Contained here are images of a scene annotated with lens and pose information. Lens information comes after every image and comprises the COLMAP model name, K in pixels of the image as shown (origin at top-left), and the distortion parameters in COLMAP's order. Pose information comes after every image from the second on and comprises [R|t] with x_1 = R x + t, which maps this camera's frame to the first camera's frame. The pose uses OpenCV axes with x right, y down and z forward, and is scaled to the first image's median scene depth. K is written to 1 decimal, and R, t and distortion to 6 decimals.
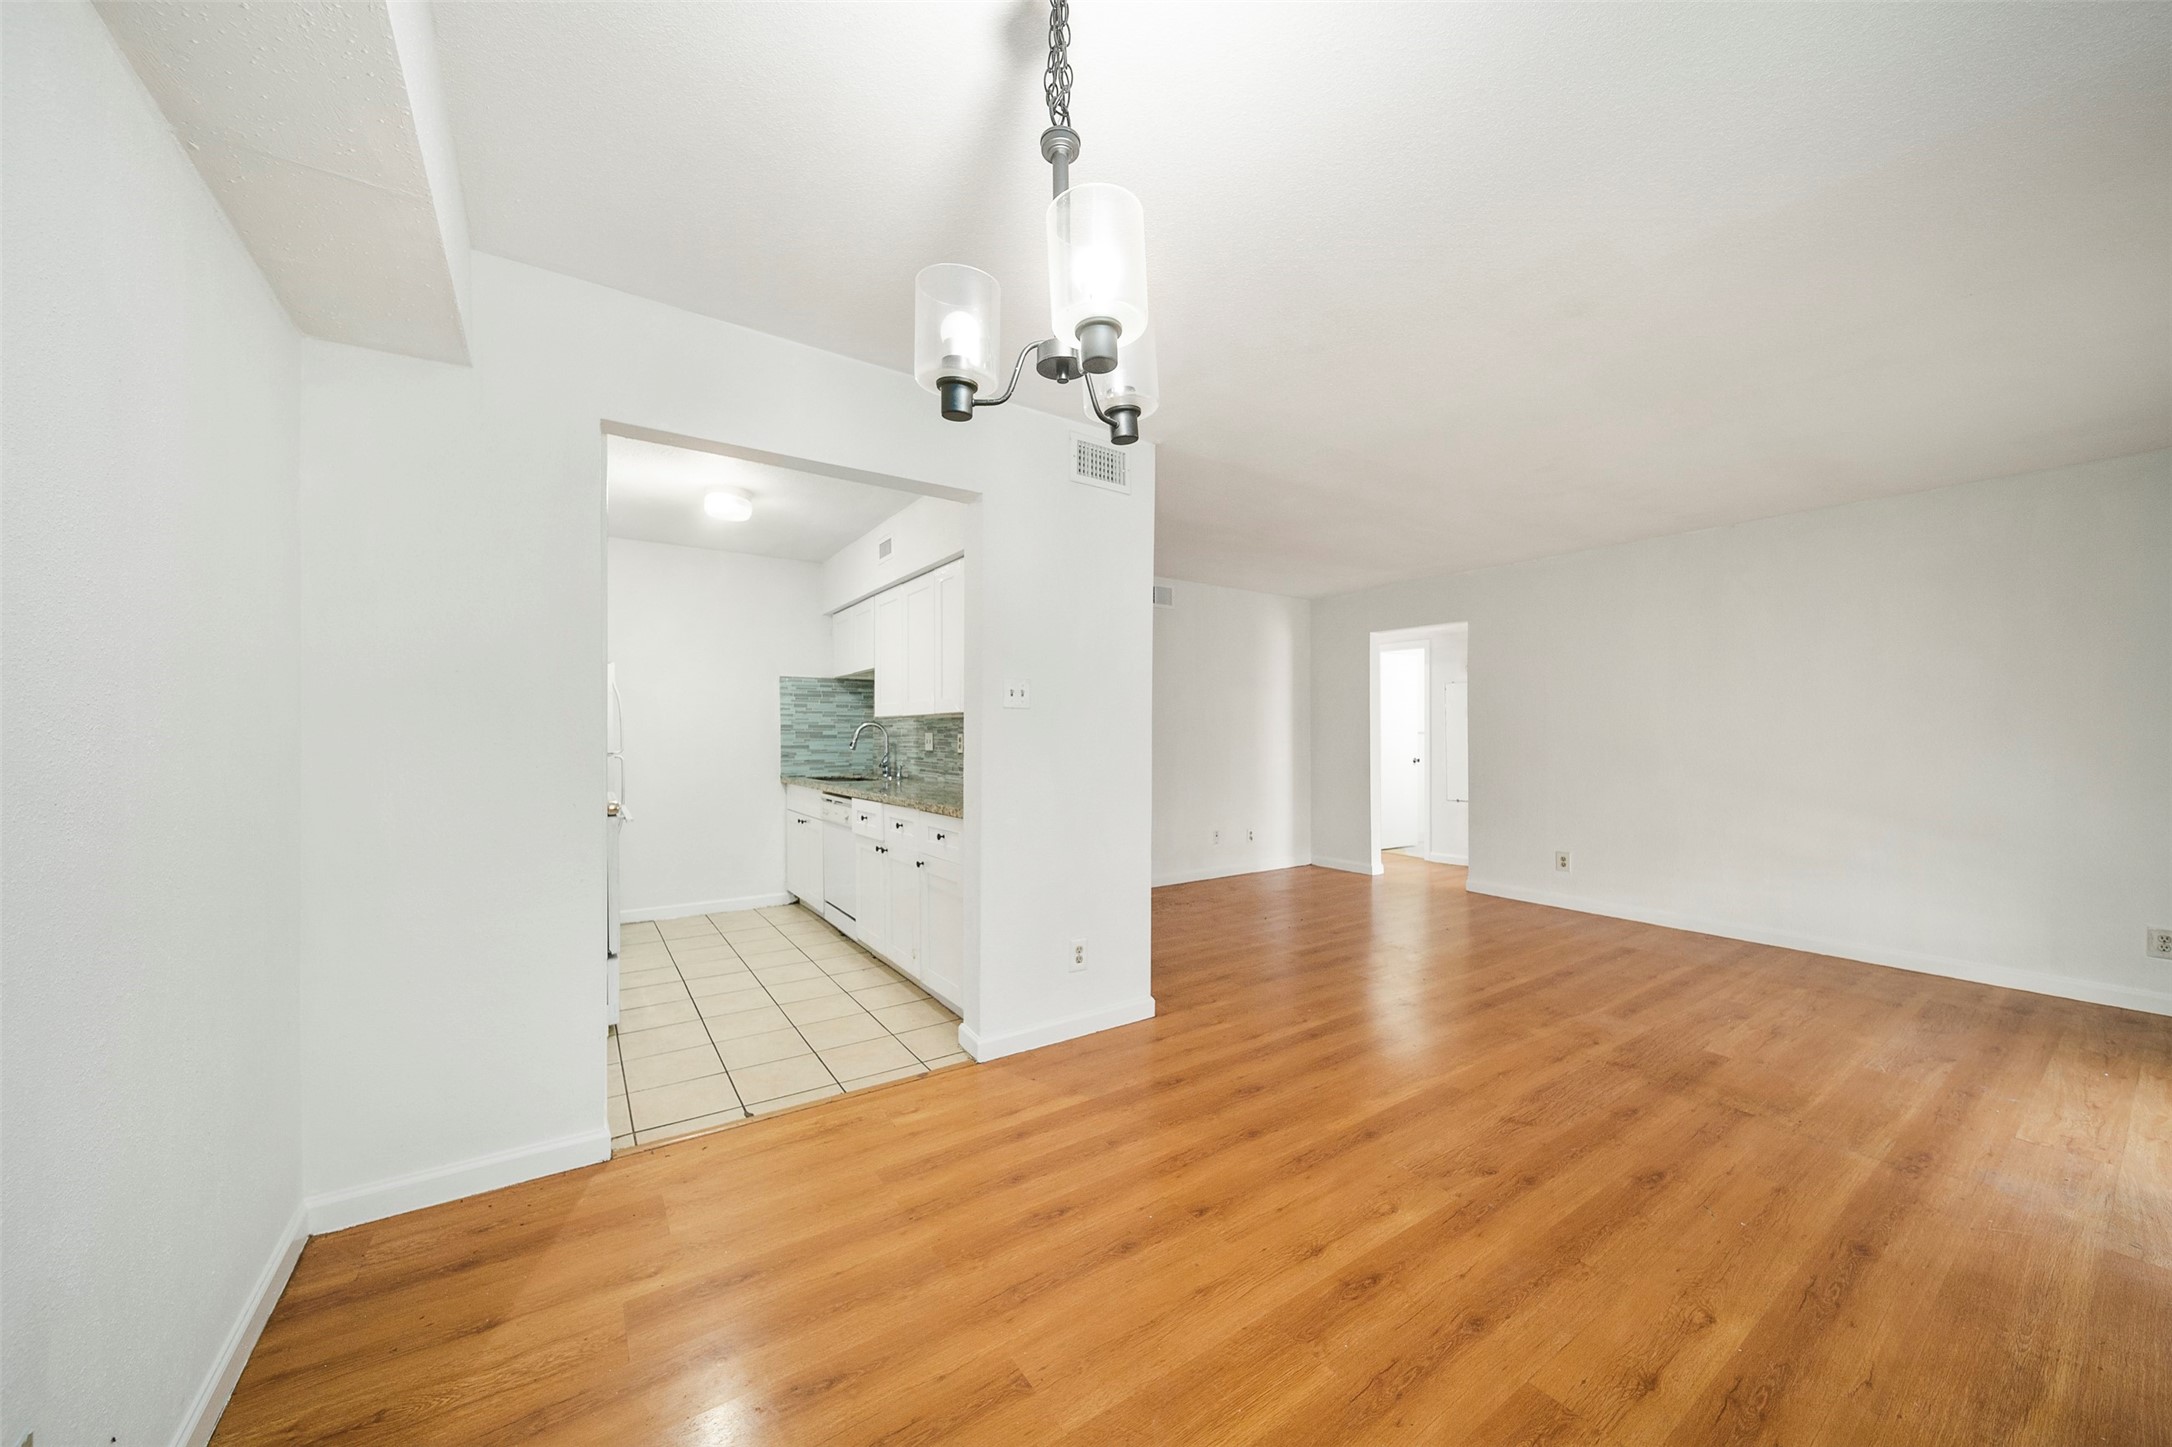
lens RADIAL K [[762.2, 0, 1085.5], [0, 762.2, 720.0], [0, 0, 1]] dist [-0.003252, -0.000958]
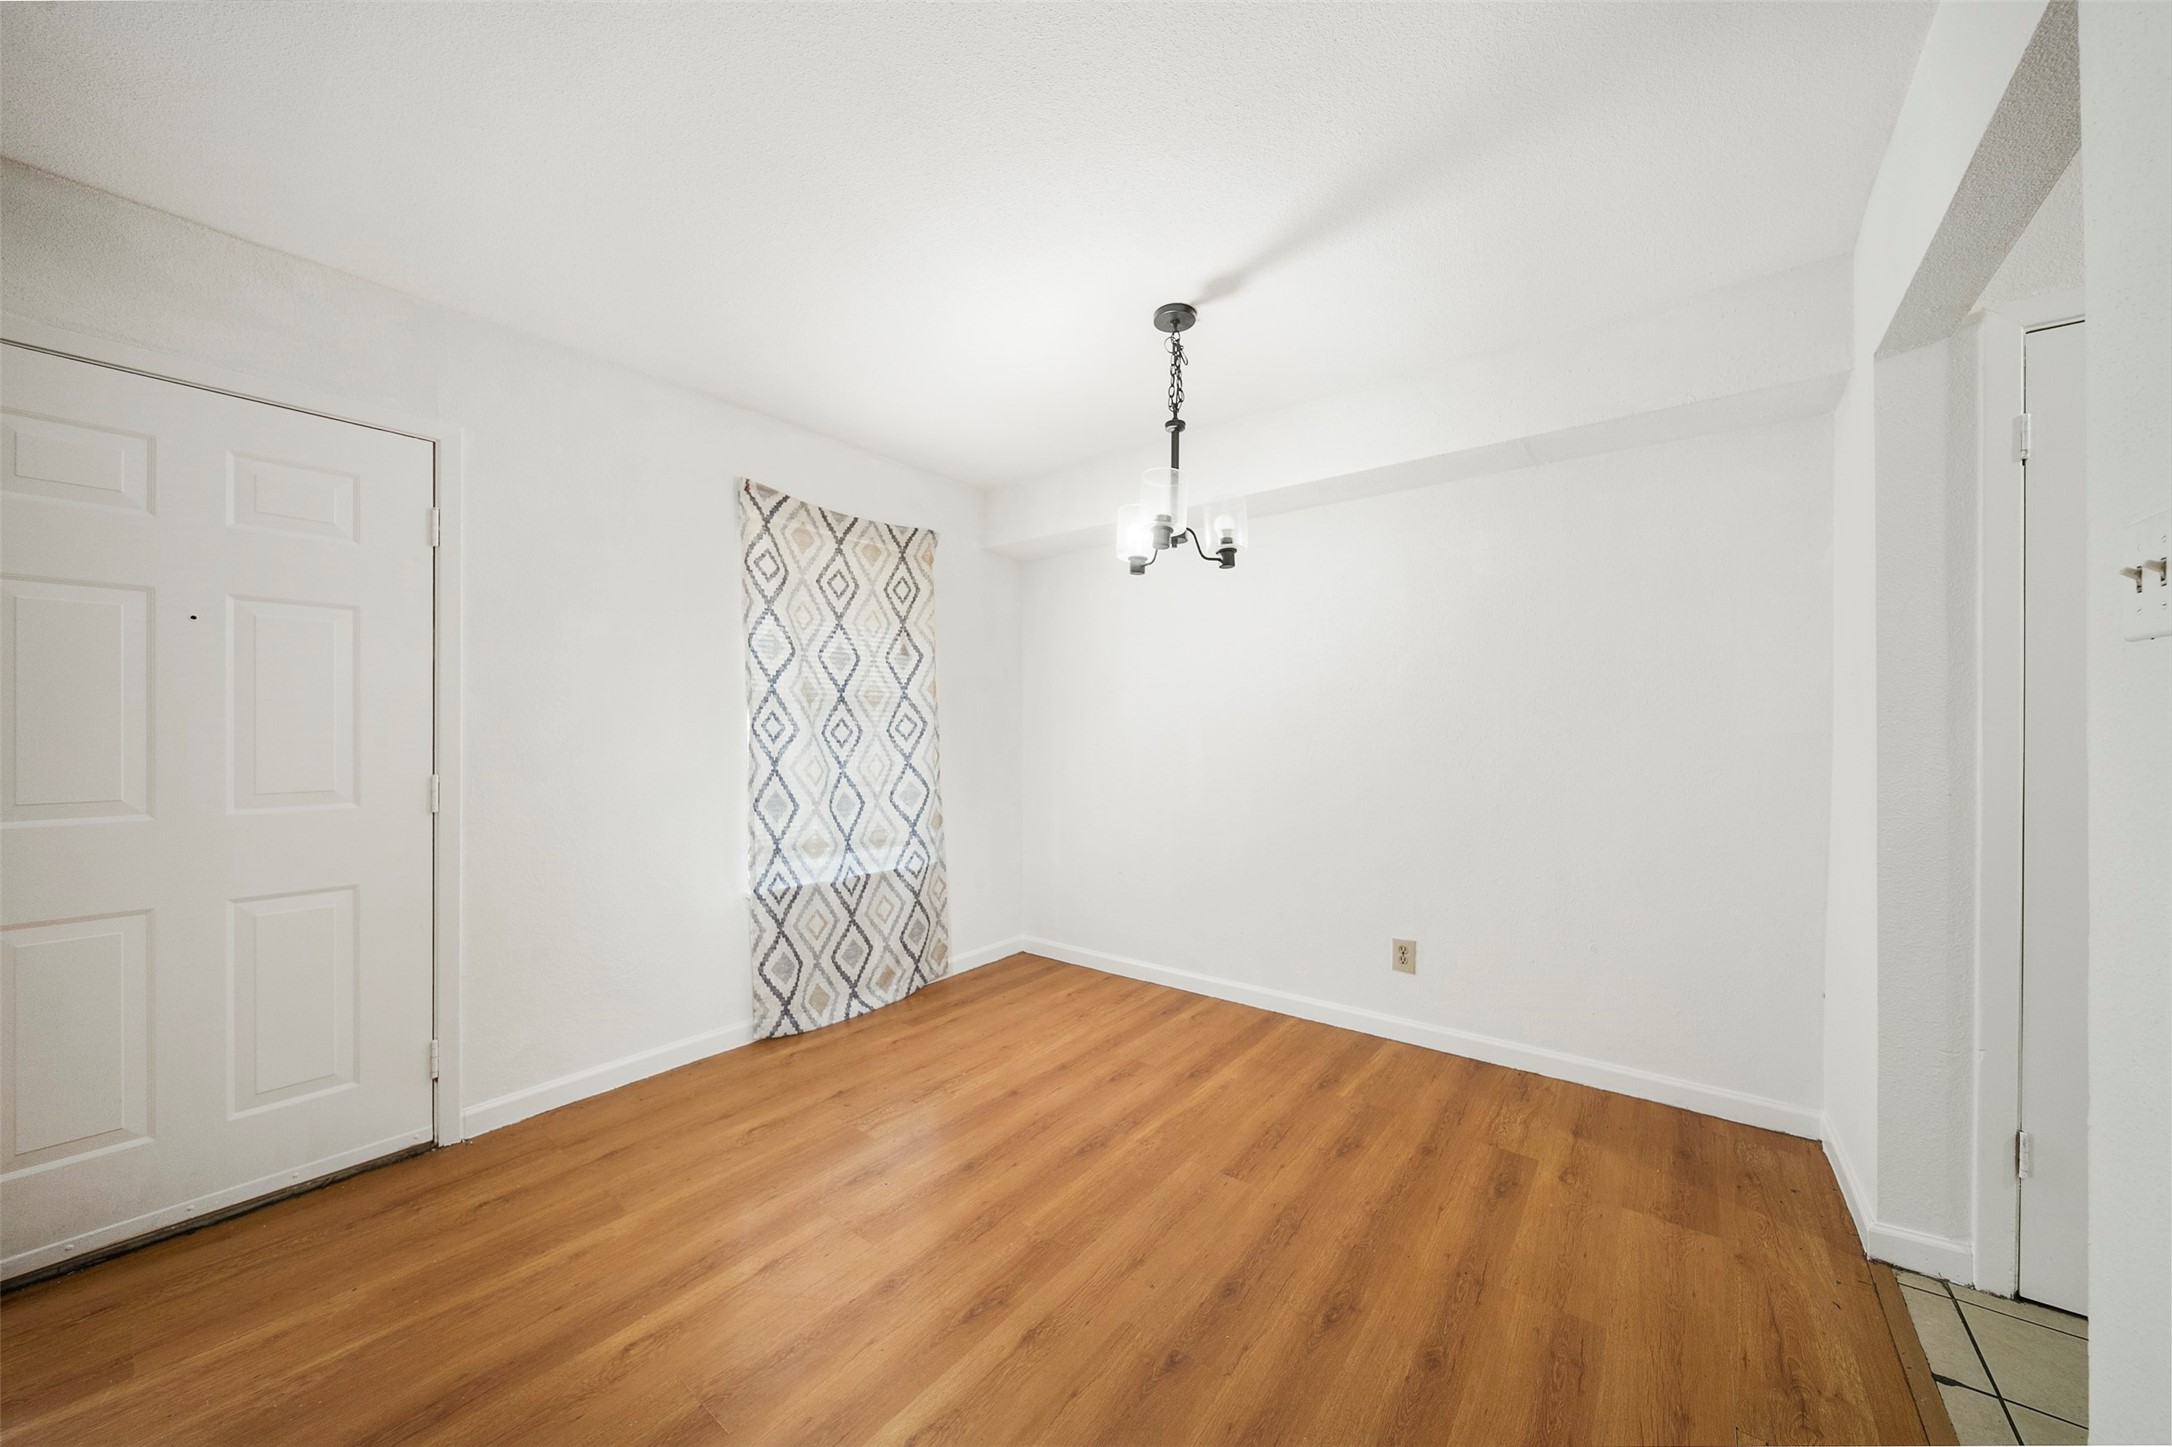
lens RADIAL K [[762.2, 0, 1081.9], [0, 762.2, 724.9], [0, 0, 1]] dist [-0.003252, -0.000958]
pose [[-0.951808, -0.007036, -0.306613, 0.377078], [0.000494, 0.999700, -0.024476, 0.024028], [0.306693, -0.023448, -0.951520, 1.355115]]
